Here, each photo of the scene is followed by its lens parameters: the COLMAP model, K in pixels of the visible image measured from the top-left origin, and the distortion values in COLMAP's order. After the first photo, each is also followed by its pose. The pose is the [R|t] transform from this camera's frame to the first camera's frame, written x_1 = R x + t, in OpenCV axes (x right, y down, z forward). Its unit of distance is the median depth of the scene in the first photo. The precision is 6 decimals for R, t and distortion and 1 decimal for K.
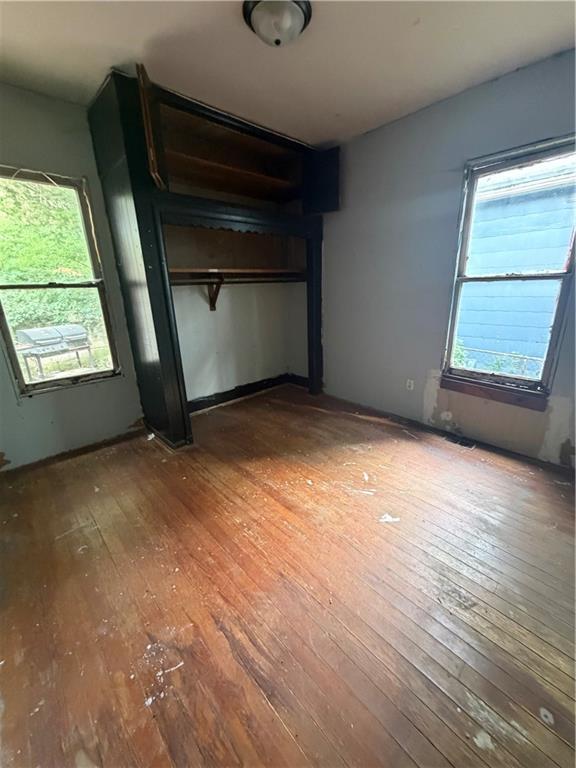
lens RADIAL K [[306.6, 0, 285.4], [0, 306.6, 385.7], [0, 0, 1]] dist [-0.002533, 0.000947]
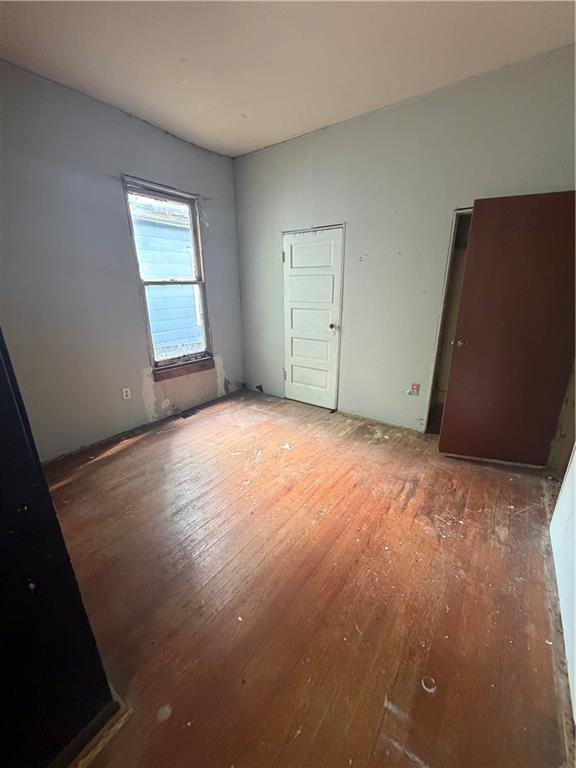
lens RADIAL K [[306.6, 0, 292.6], [0, 306.6, 385.0], [0, 0, 1]] dist [-0.002533, 0.000947]
pose [[-0.204553, -0.278199, 0.938490, -0.731559], [0.317360, 0.888125, 0.332441, -0.227255], [-0.925981, 0.365841, -0.093380, 0.779807]]
